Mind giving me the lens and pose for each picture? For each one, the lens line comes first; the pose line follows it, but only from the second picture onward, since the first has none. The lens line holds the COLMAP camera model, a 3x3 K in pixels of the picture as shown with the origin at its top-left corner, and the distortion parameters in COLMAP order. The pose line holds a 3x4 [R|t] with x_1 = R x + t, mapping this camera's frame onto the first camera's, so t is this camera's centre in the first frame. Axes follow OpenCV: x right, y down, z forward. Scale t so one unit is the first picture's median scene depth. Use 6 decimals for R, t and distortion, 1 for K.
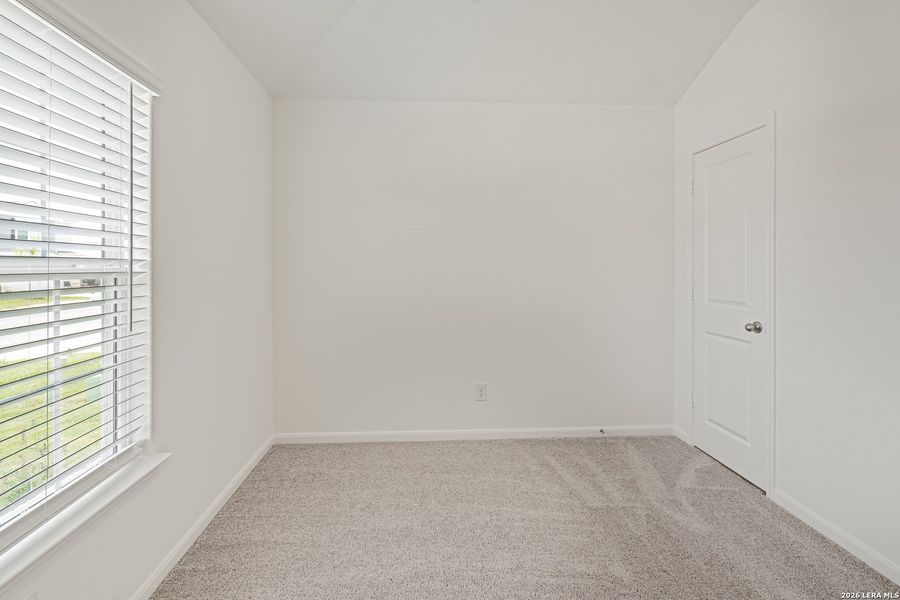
lens RADIAL K [[429.0, 0, 447.8], [0, 429.0, 268.2], [0, 0, 1]] dist [-0.001342, 0.000465]
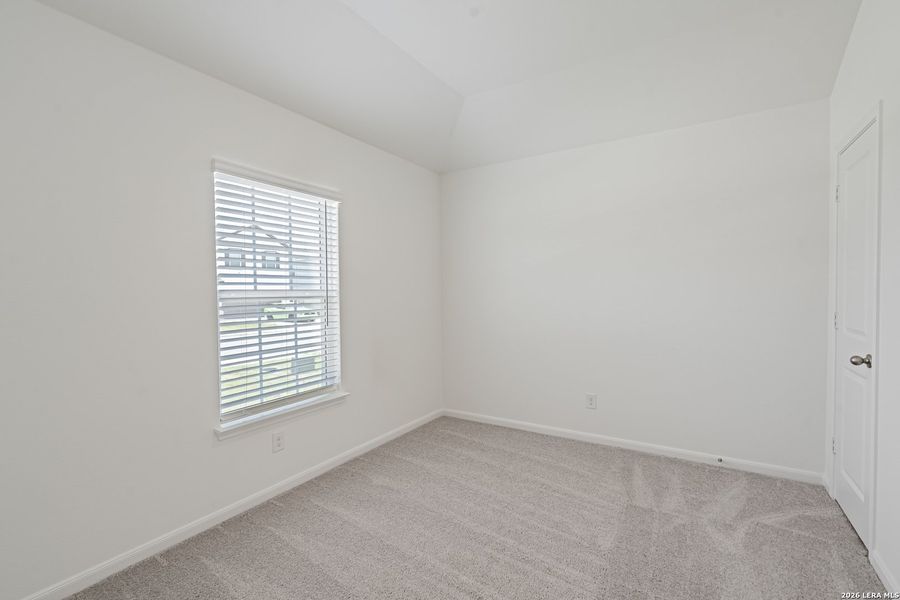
lens RADIAL K [[417.9, 0, 450.0], [0, 417.9, 300.0], [0, 0, 1]] dist [-0.001202, 0.000651]
pose [[0.809518, 0.003601, -0.587084, 0.493919], [0.005284, 0.999896, 0.013419, 0.002760], [0.587071, -0.013965, 0.809415, -0.135802]]
